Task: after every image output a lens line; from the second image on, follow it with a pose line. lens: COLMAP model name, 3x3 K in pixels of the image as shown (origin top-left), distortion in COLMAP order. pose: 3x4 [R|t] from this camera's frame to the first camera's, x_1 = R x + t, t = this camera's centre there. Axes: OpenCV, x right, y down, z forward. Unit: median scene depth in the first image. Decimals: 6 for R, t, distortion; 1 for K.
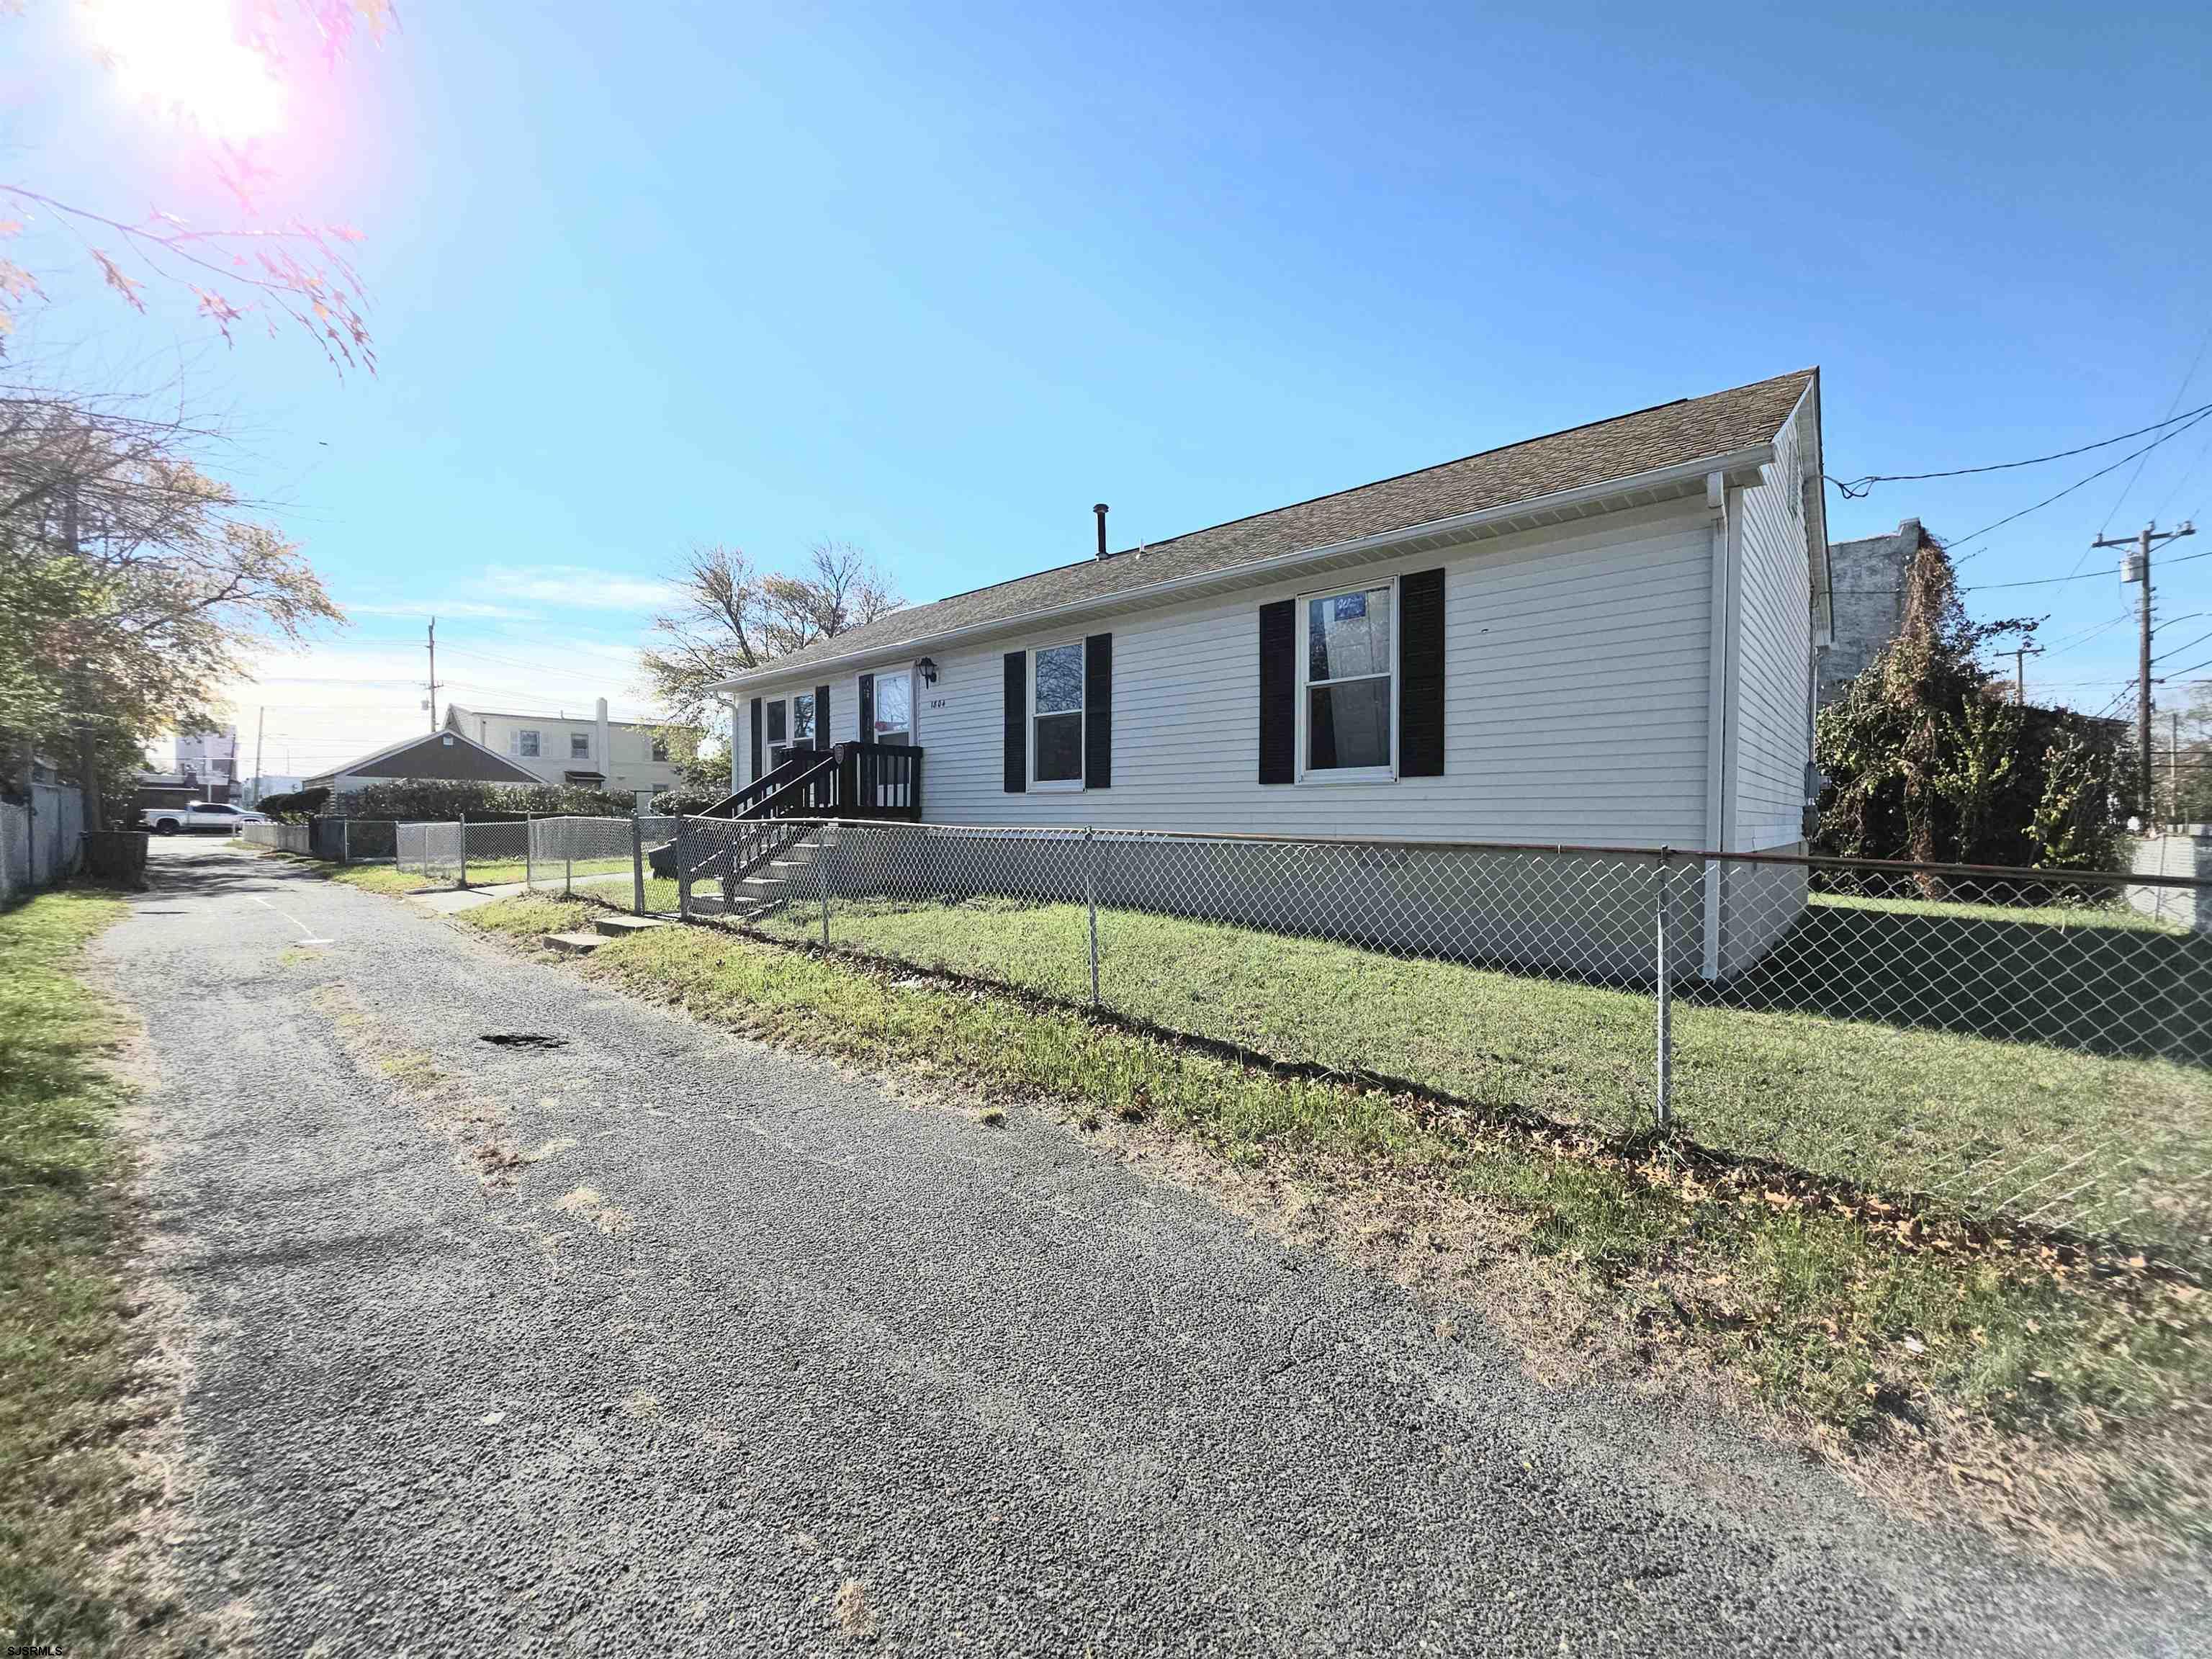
lens RADIAL K [[876.0, 0, 1107.7], [0, 876.0, 837.7], [0, 0, 1]] dist [0.009907, -0.007709]
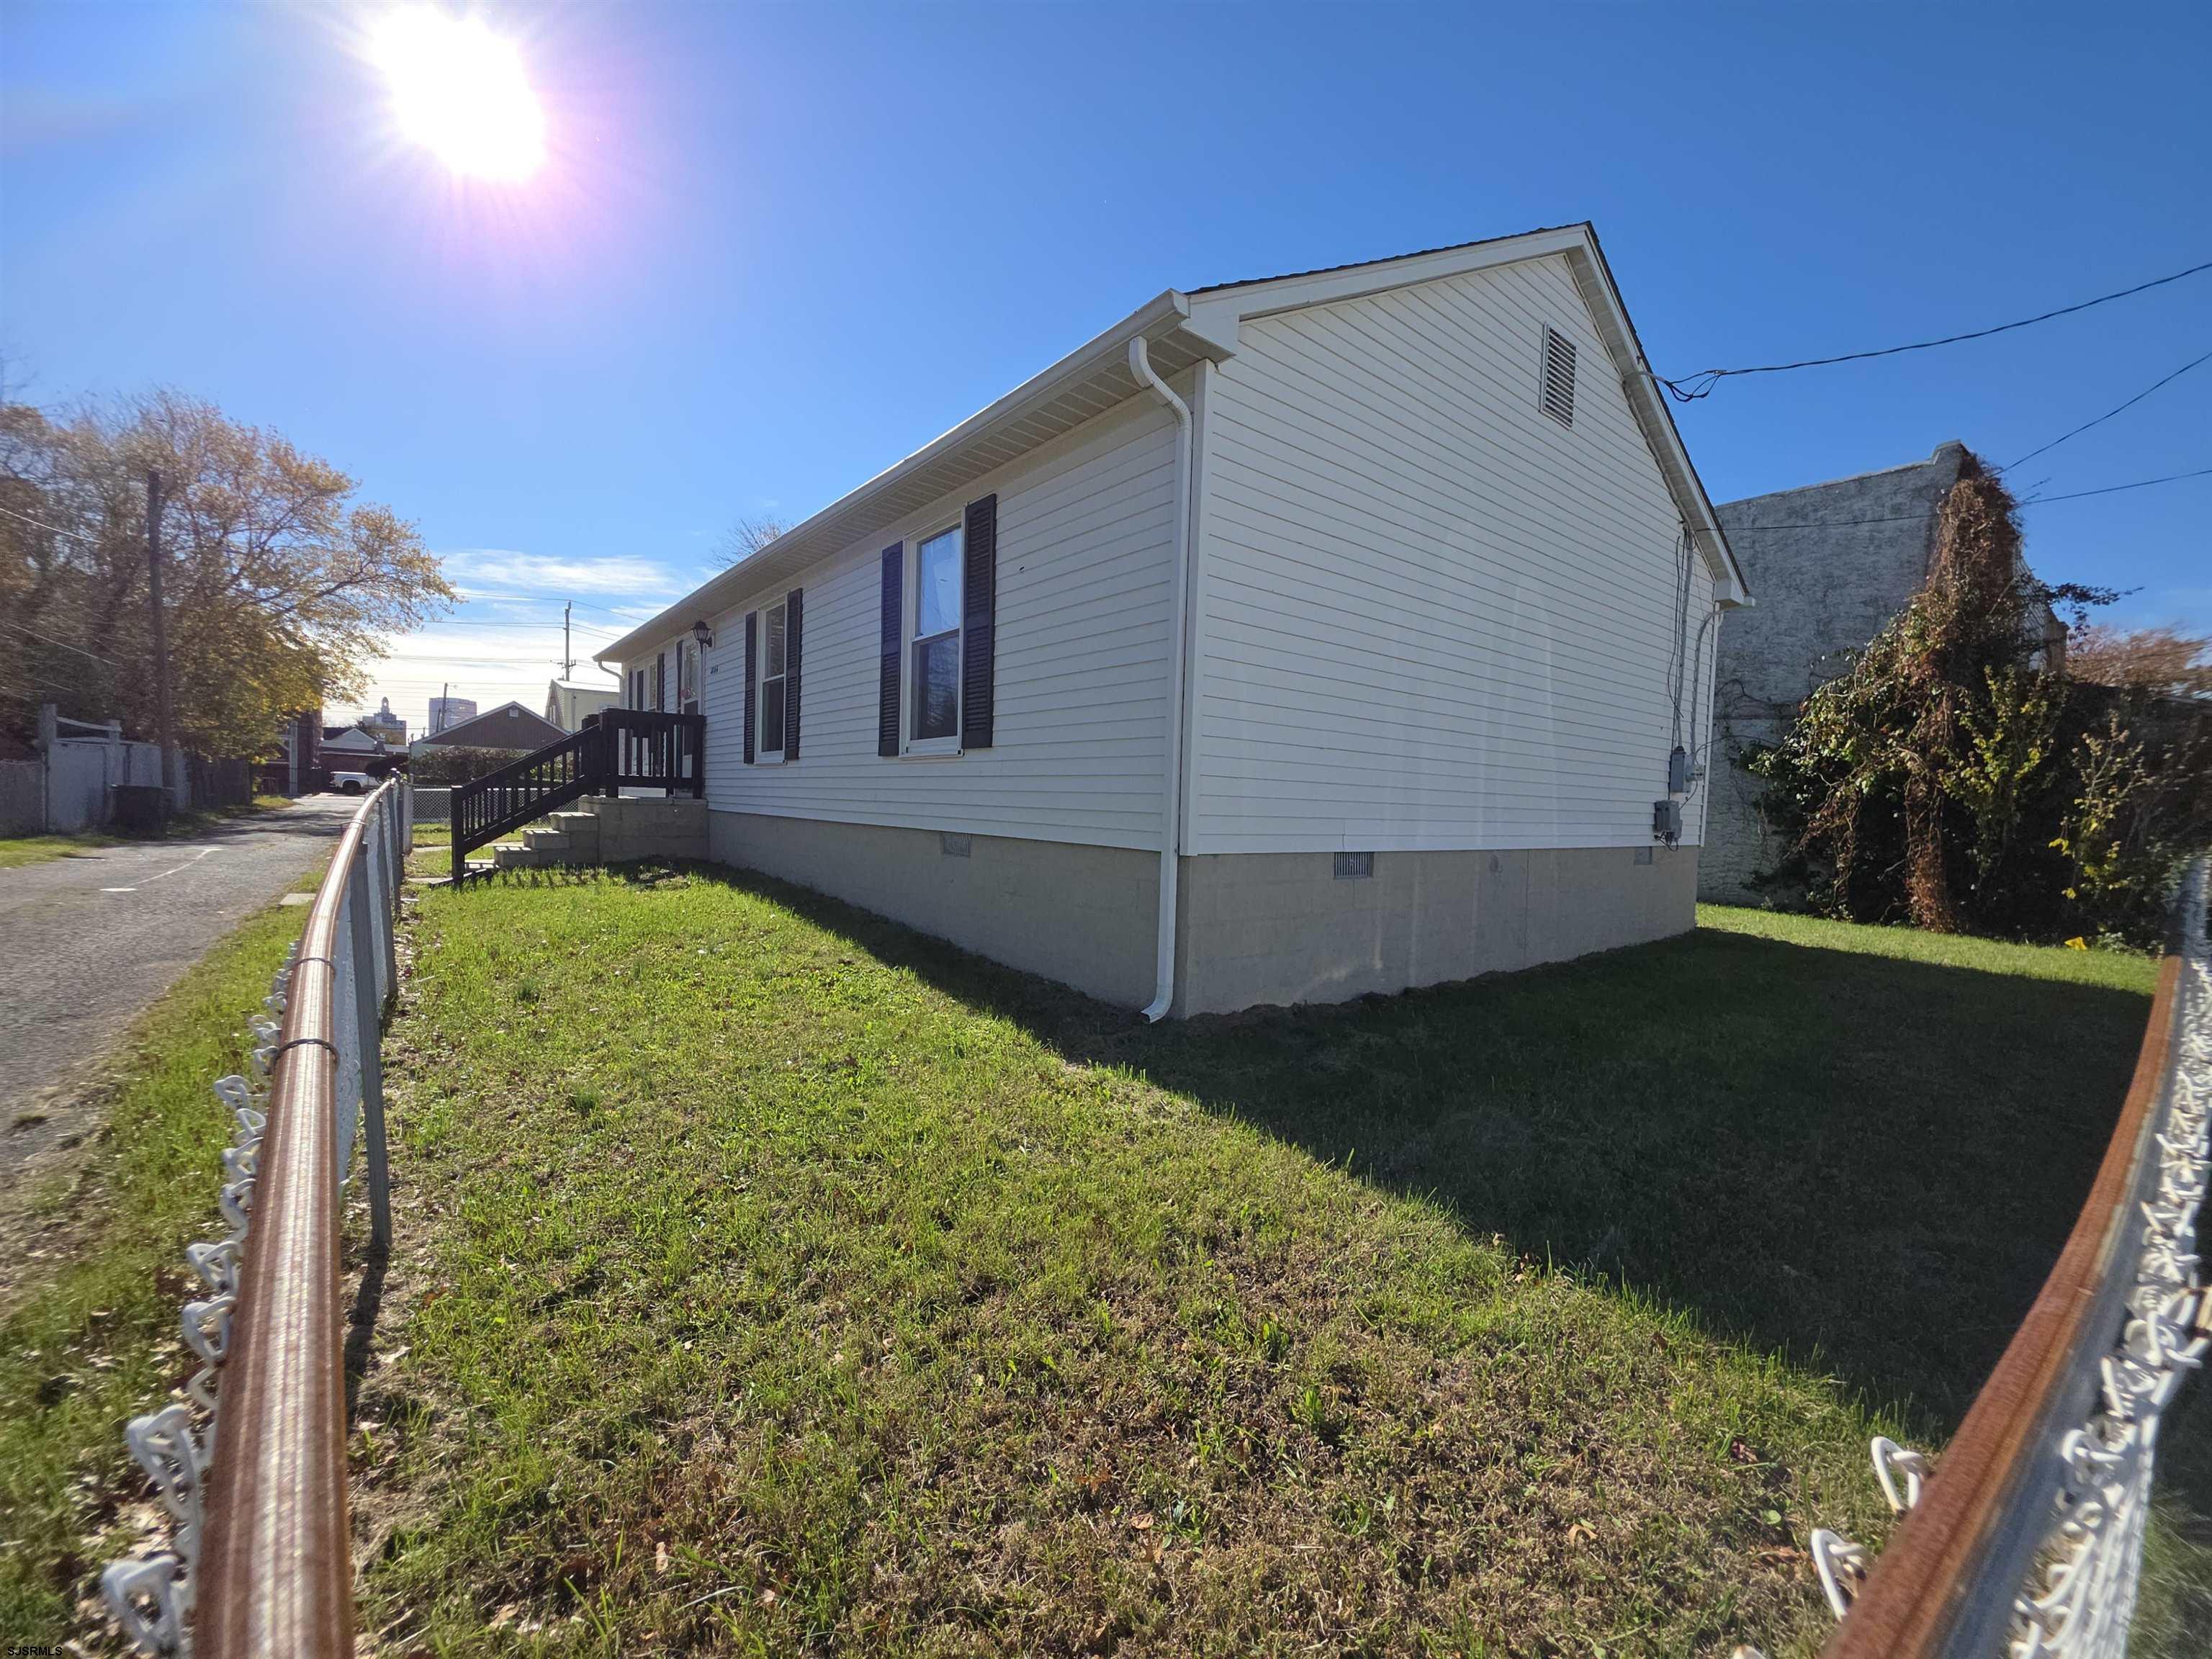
lens RADIAL K [[879.4, 0, 1107.7], [0, 879.4, 836.8], [0, 0, 1]] dist [0.012427, -0.007487]
pose [[0.987028, 0.033928, -0.156920, 0.359432], [-0.031377, 0.999332, 0.018711, -0.003398], [0.157450, -0.013545, 0.987434, 0.116547]]
